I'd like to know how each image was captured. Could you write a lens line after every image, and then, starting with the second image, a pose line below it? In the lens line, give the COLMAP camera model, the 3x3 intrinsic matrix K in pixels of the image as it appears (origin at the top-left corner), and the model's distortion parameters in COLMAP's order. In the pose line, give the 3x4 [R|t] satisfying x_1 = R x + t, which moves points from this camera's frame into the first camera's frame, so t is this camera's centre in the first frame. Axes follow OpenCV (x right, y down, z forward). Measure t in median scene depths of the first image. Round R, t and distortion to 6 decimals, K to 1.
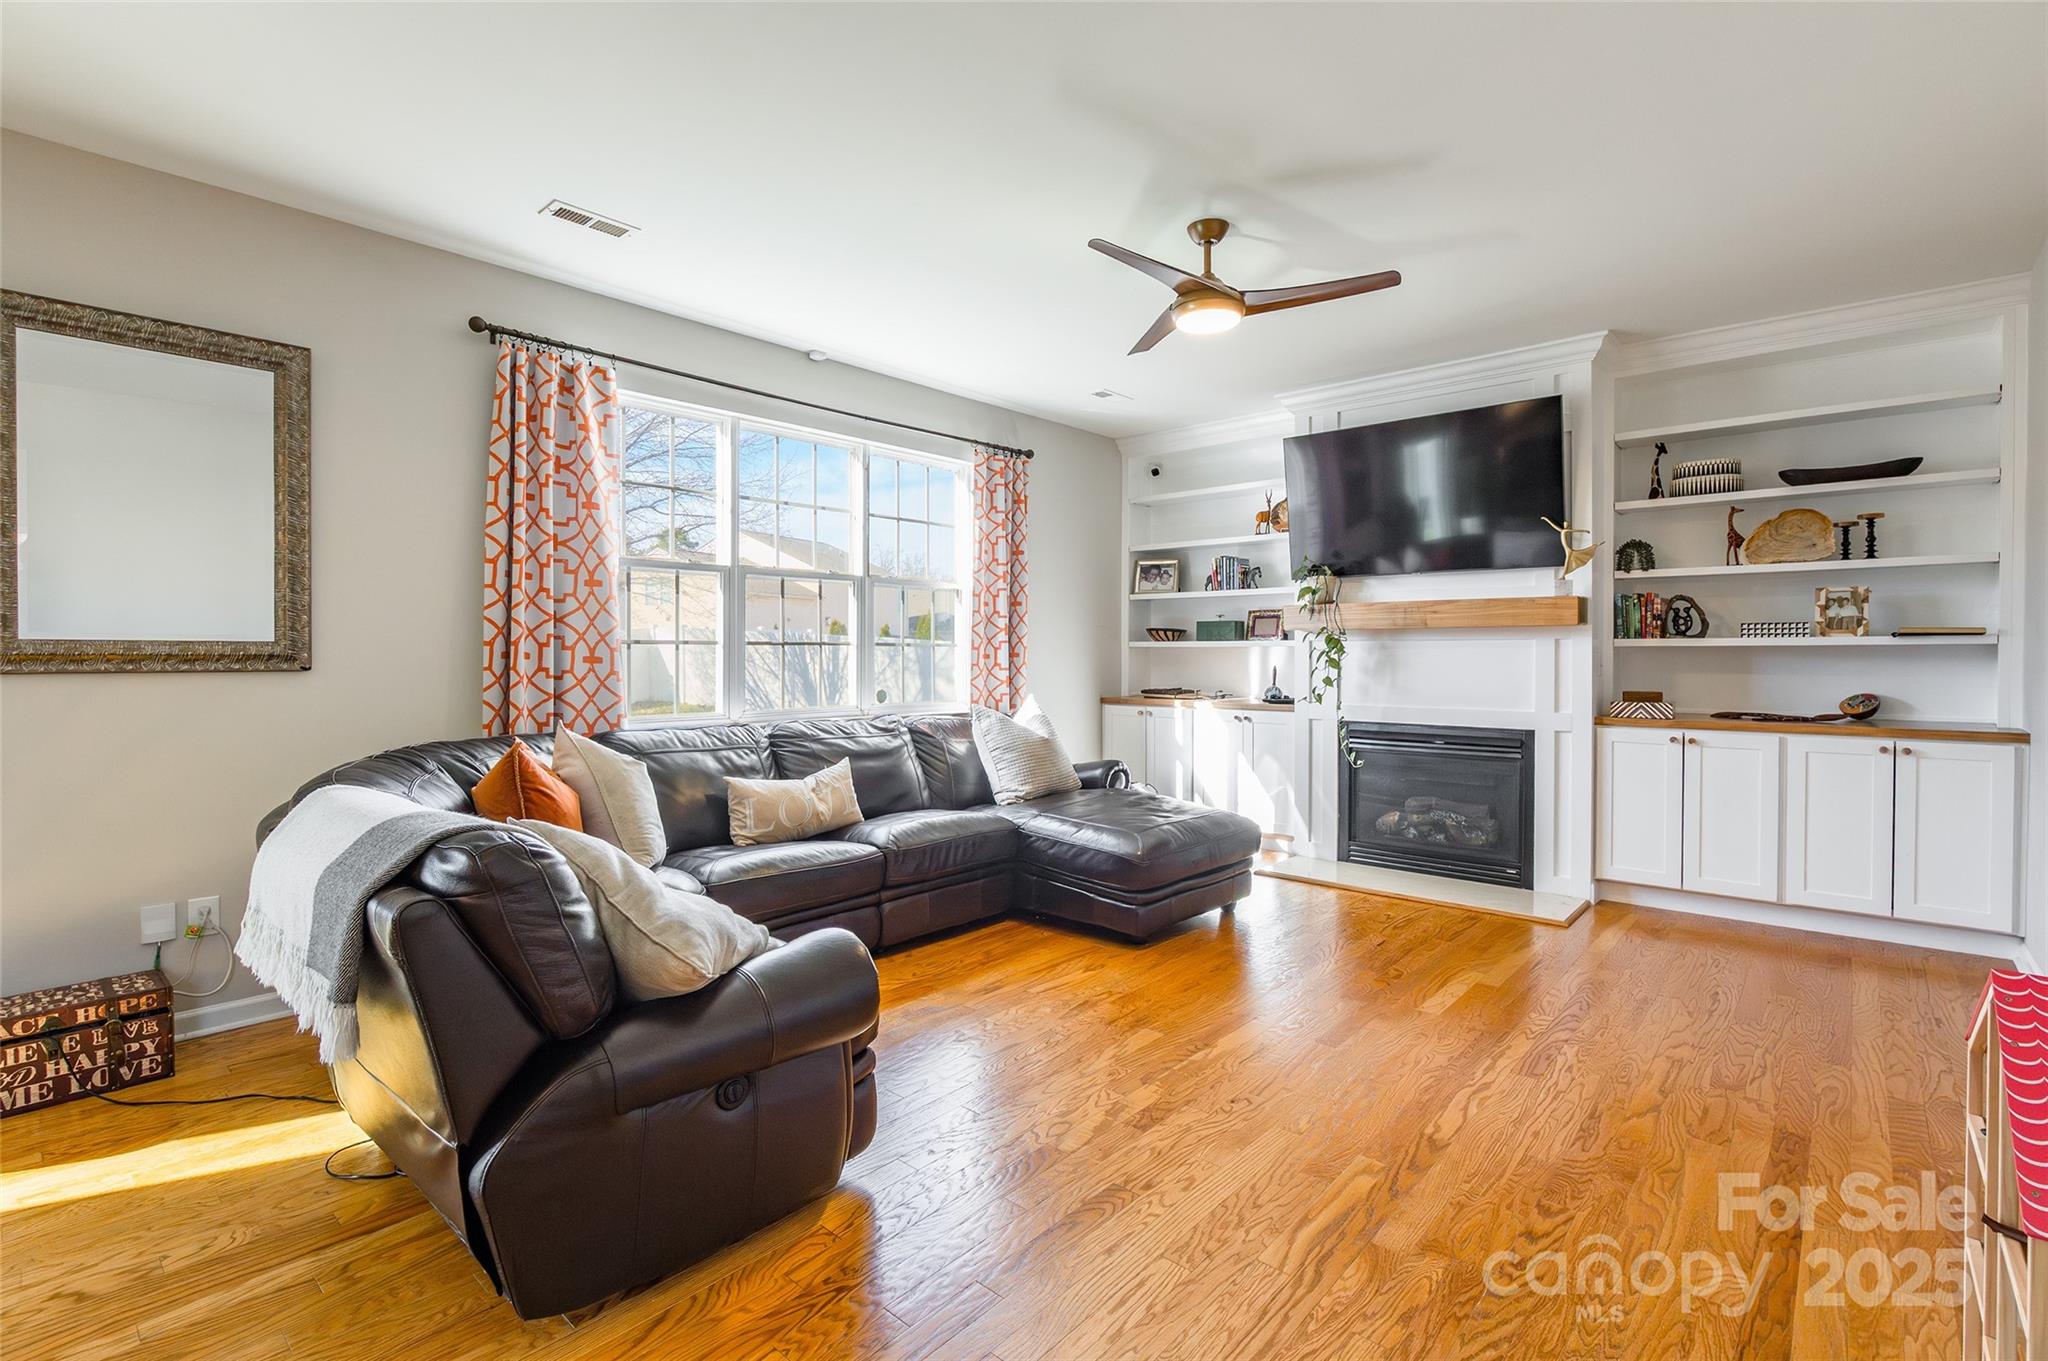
lens RADIAL K [[947.2, 0, 1036.1], [0, 947.2, 671.3], [0, 0, 1]] dist [-0.009917, -0.000004]
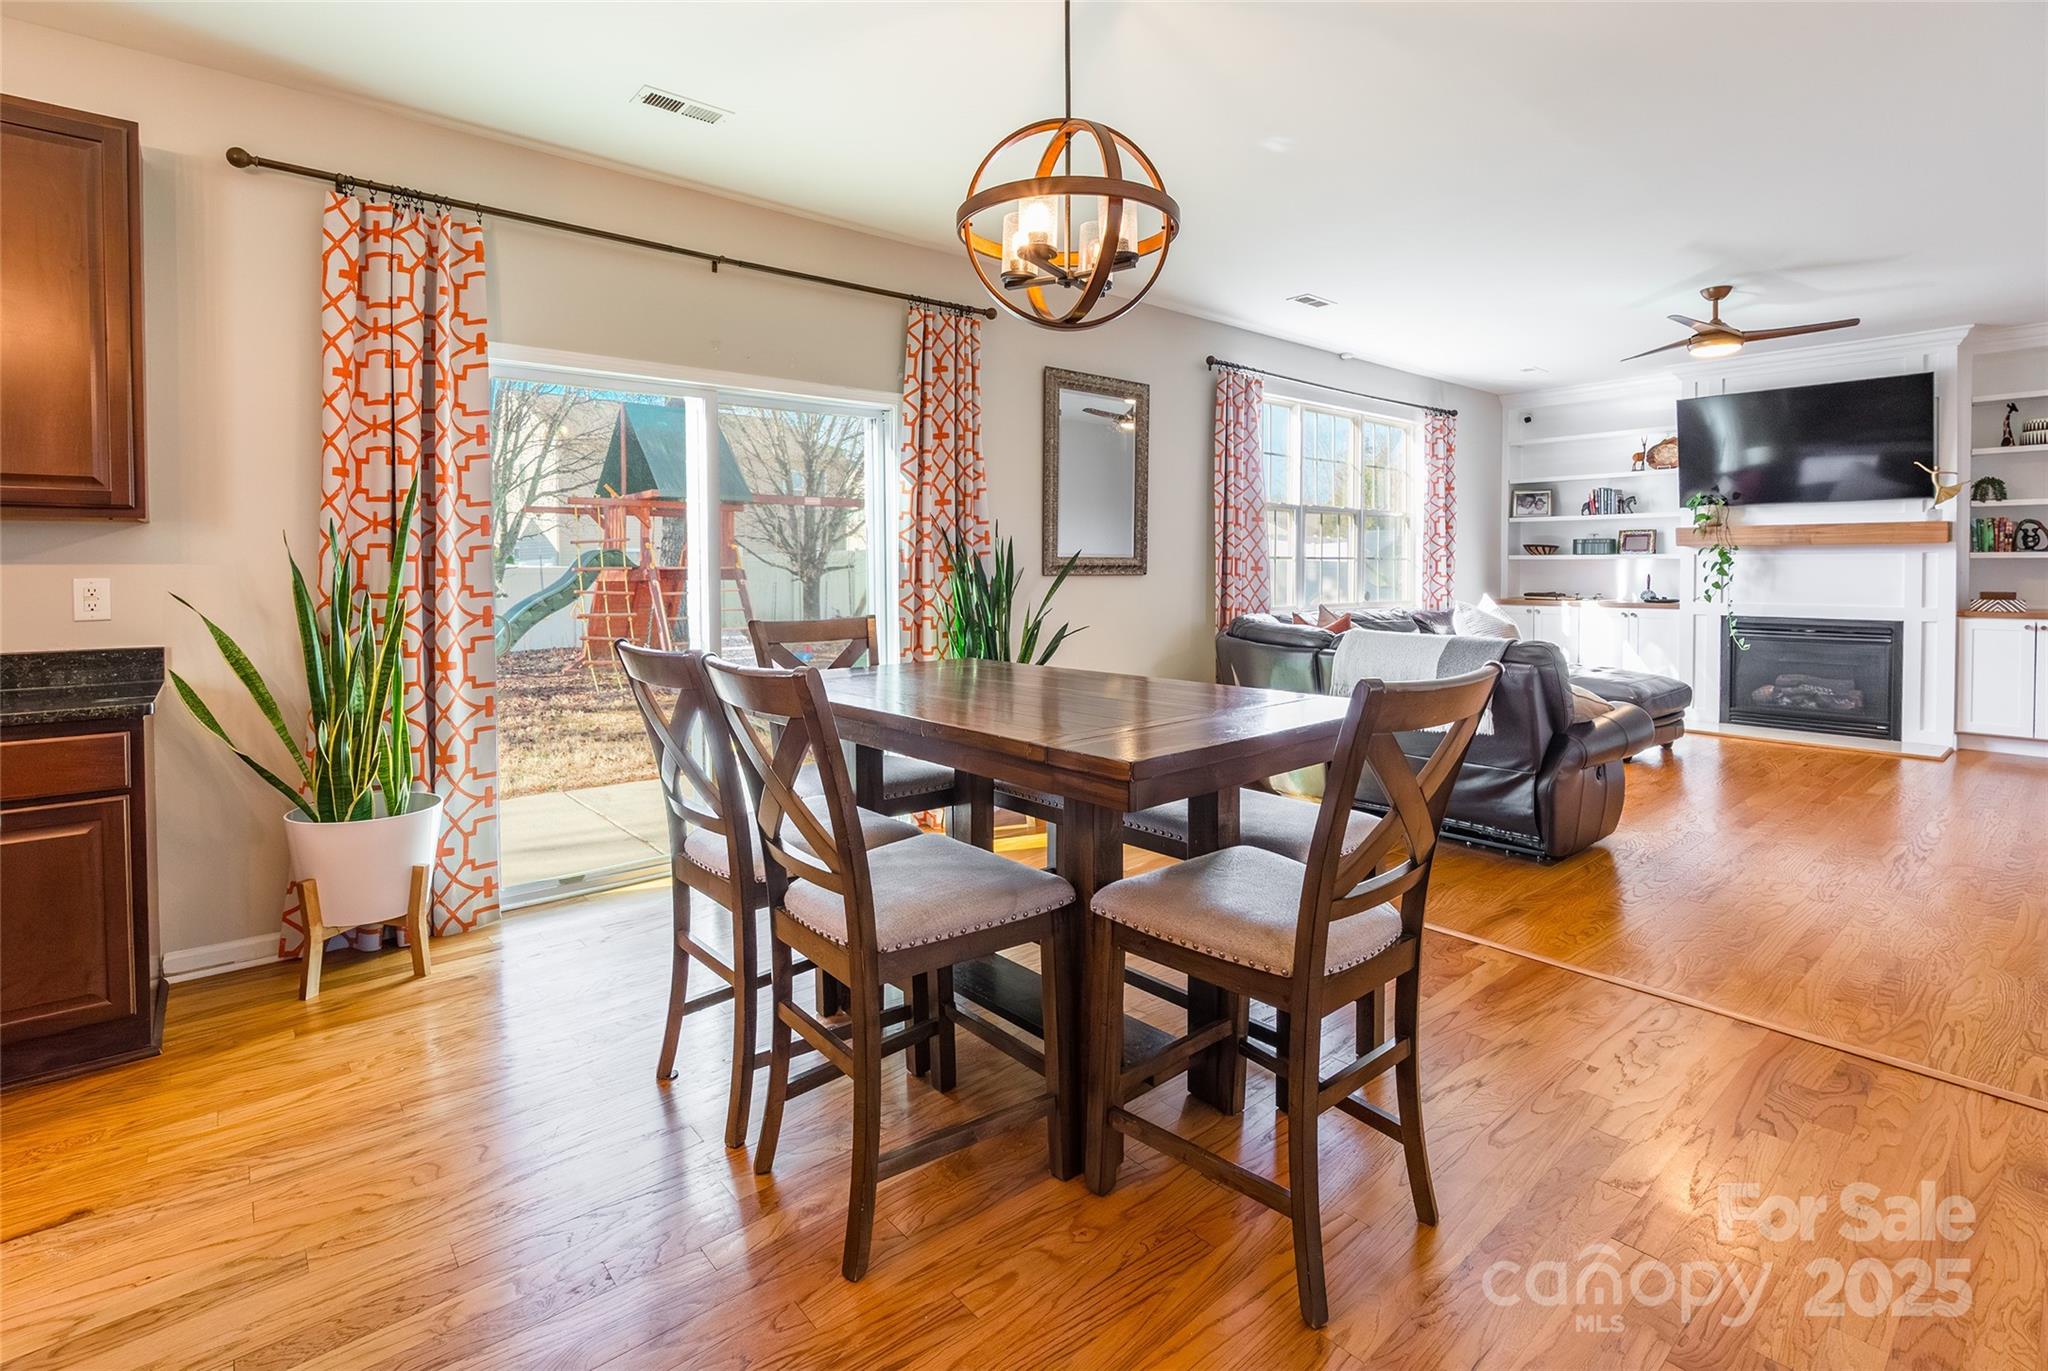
lens RADIAL K [[947.2, 0, 1052.4], [0, 947.2, 589.5], [0, 0, 1]] dist [-0.009917, -0.000004]
pose [[0.989934, 0.001734, -0.141521, -0.472776], [-0.001007, 0.999986, 0.005204, 0.011818], [0.141528, -0.005009, 0.989922, -0.480919]]
